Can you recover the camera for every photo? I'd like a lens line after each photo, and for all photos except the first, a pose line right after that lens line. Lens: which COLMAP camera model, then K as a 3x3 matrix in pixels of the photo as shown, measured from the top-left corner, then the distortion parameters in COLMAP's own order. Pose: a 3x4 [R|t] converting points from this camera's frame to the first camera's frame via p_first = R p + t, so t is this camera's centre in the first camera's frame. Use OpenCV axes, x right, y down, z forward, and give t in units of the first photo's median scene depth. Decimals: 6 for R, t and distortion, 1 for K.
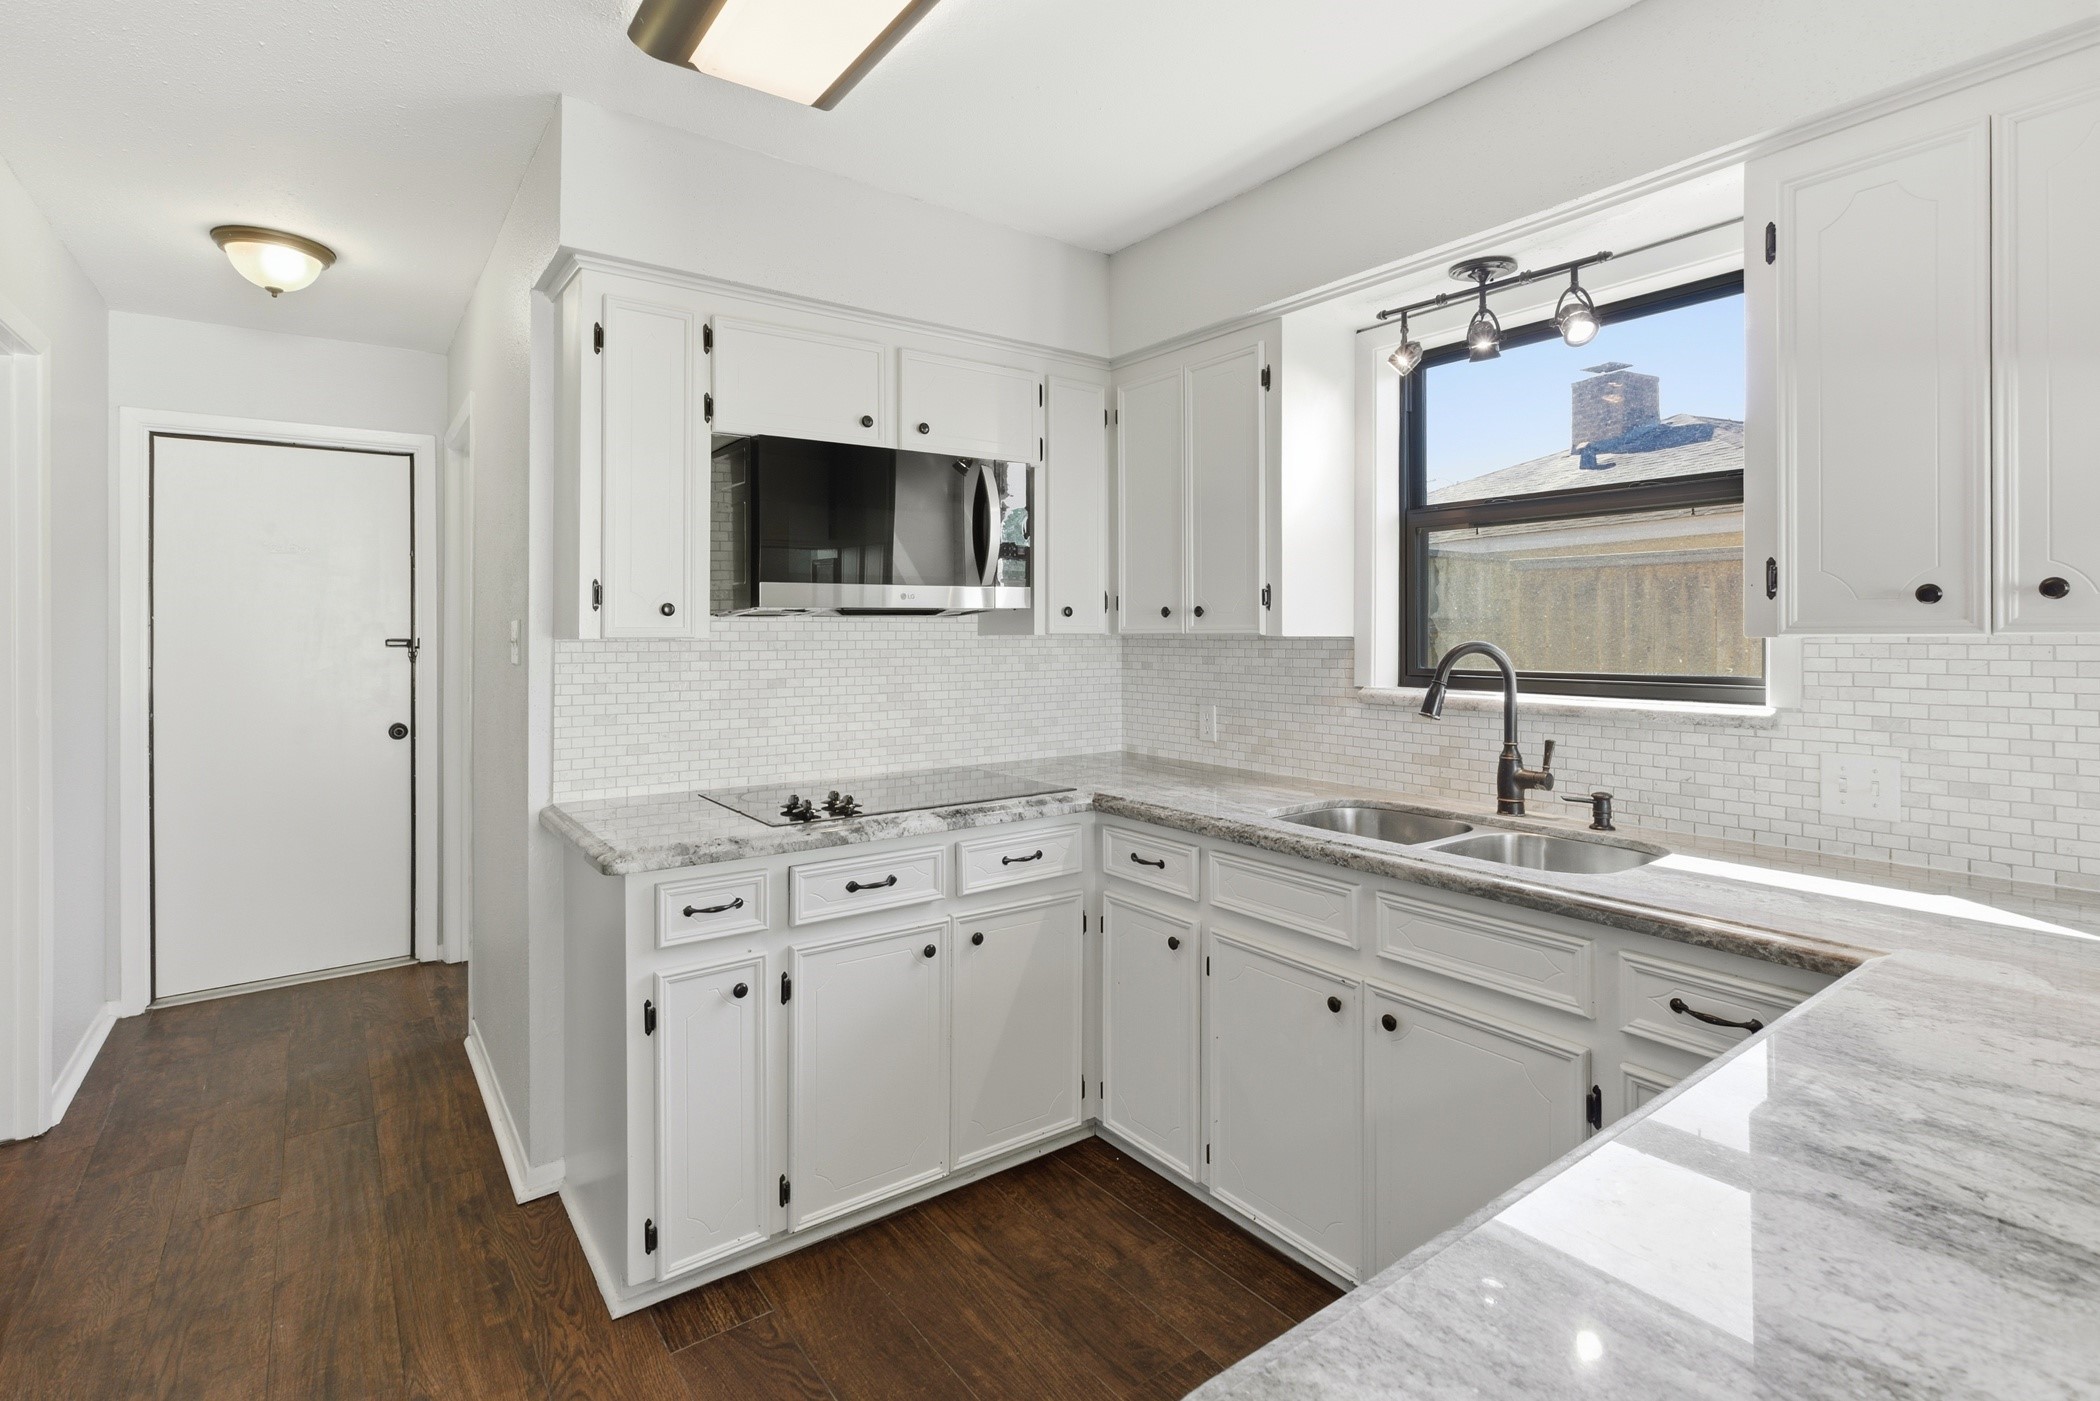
lens RADIAL K [[992.1, 0, 1055.8], [0, 992.1, 629.6], [0, 0, 1]] dist [-0.013271, 0.014345]
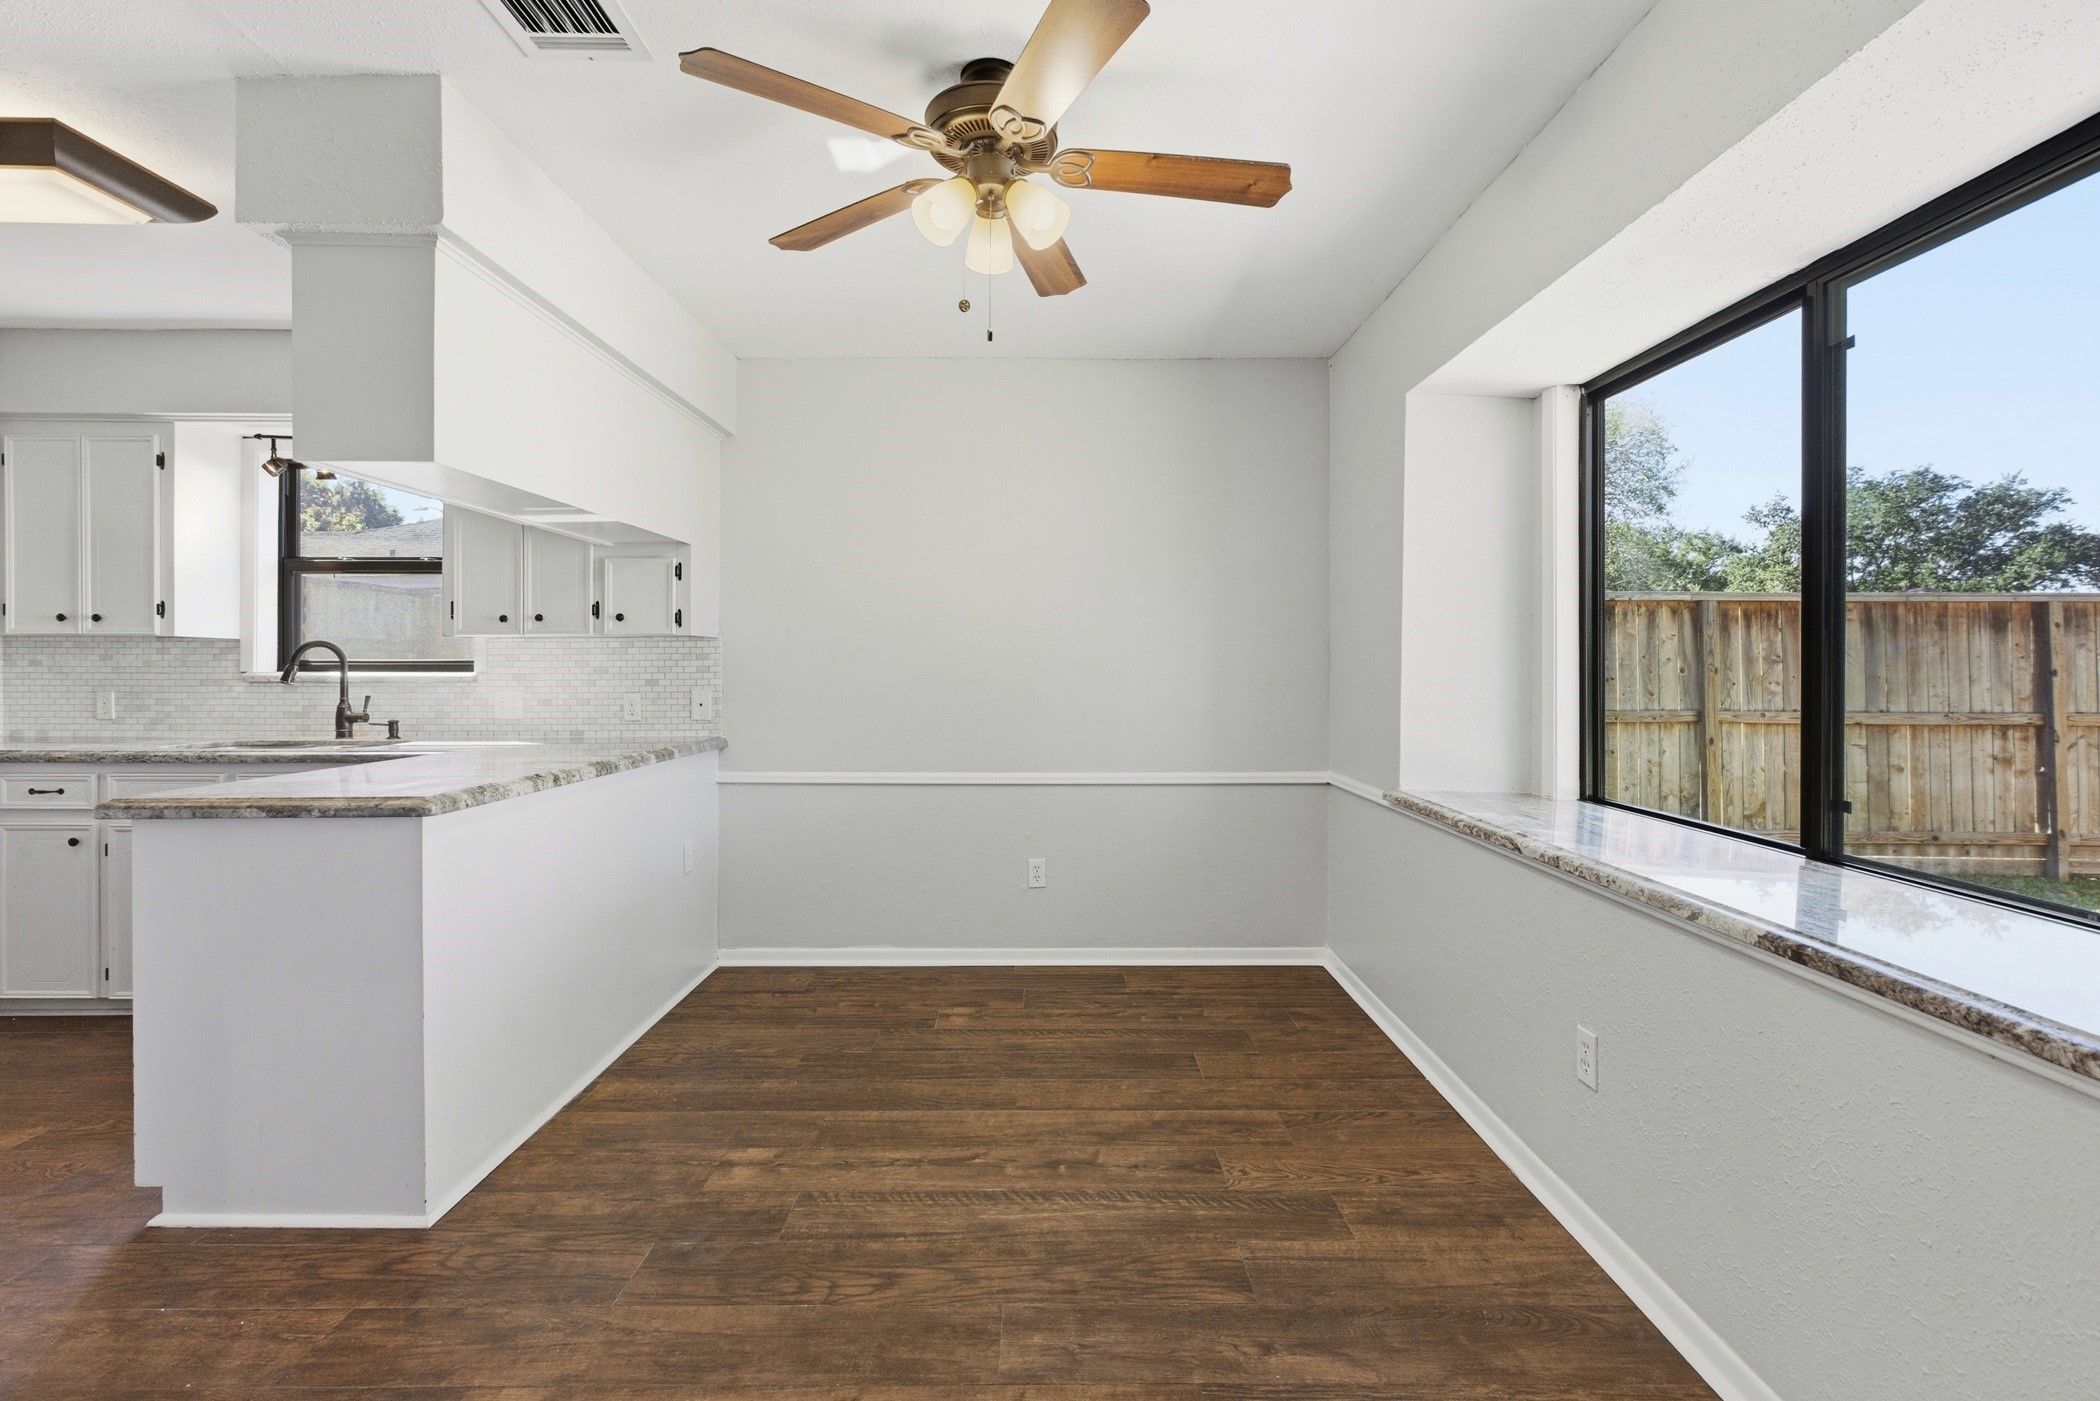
lens RADIAL K [[956.5, 0, 1042.5], [0, 956.5, 673.2], [0, 0, 1]] dist [0.002466, 0.000612]
pose [[0.599443, -0.000906, 0.800417, -0.145407], [-0.004629, 0.999979, 0.004599, 0.050159], [-0.800404, -0.006462, 0.599426, -0.918454]]
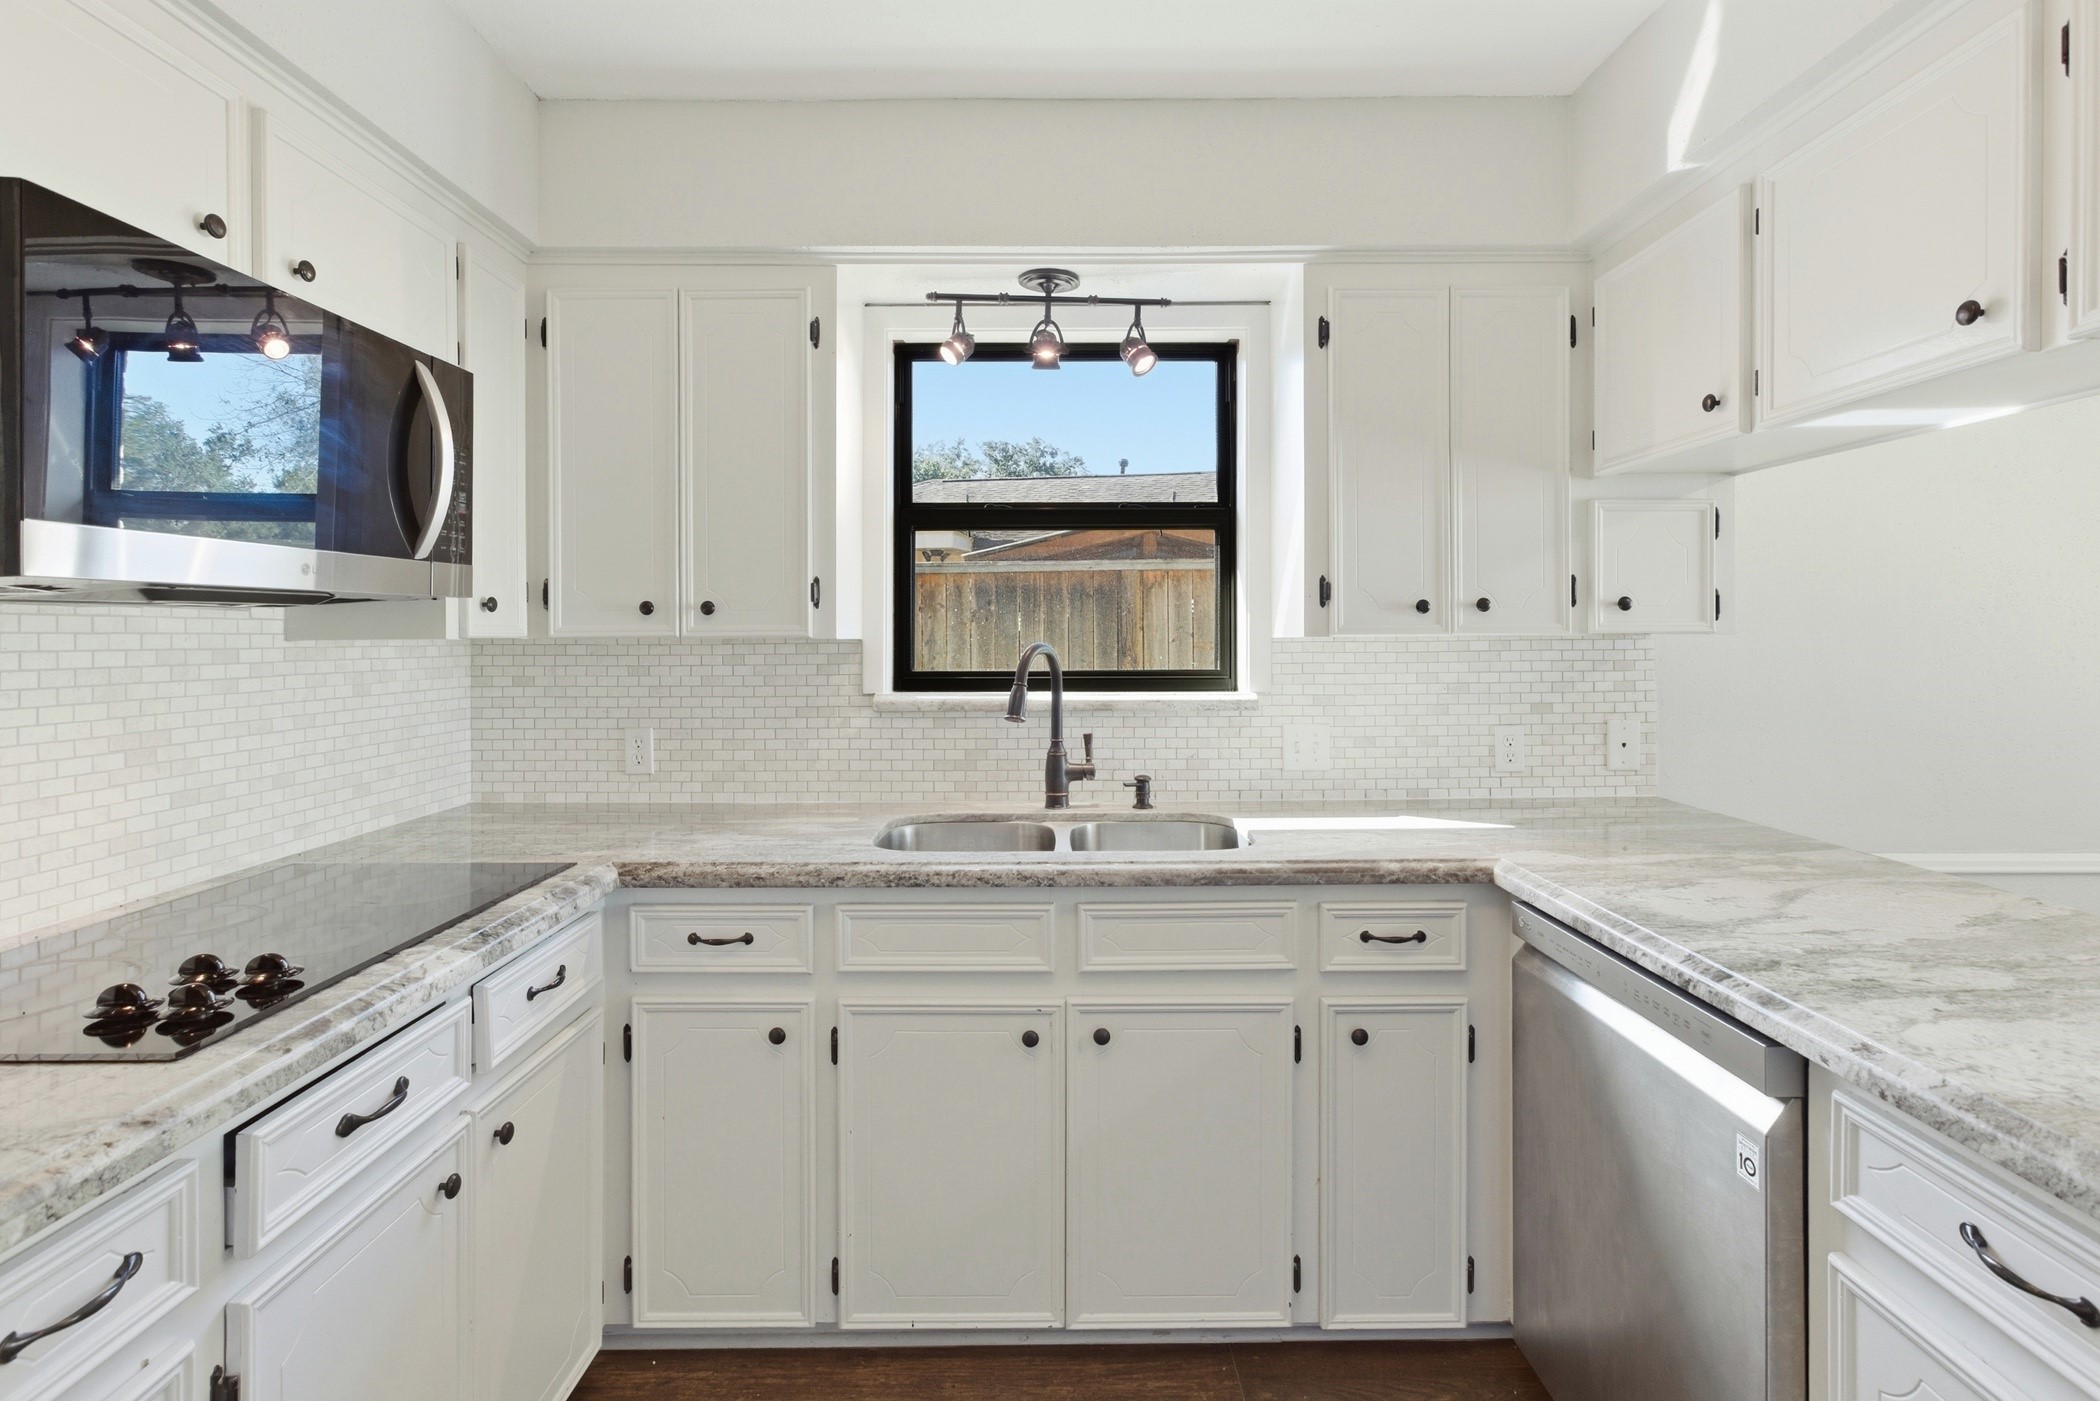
lens RADIAL K [[981.4, 0, 1052.8], [0, 981.4, 638.0], [0, 0, 1]] dist [-0.002338, -0.000311]
pose [[0.596027, -0.003567, 0.802956, -0.339677], [-0.000028, 0.999990, 0.004463, 0.002042], [-0.802964, -0.002683, 0.596021, 0.343990]]
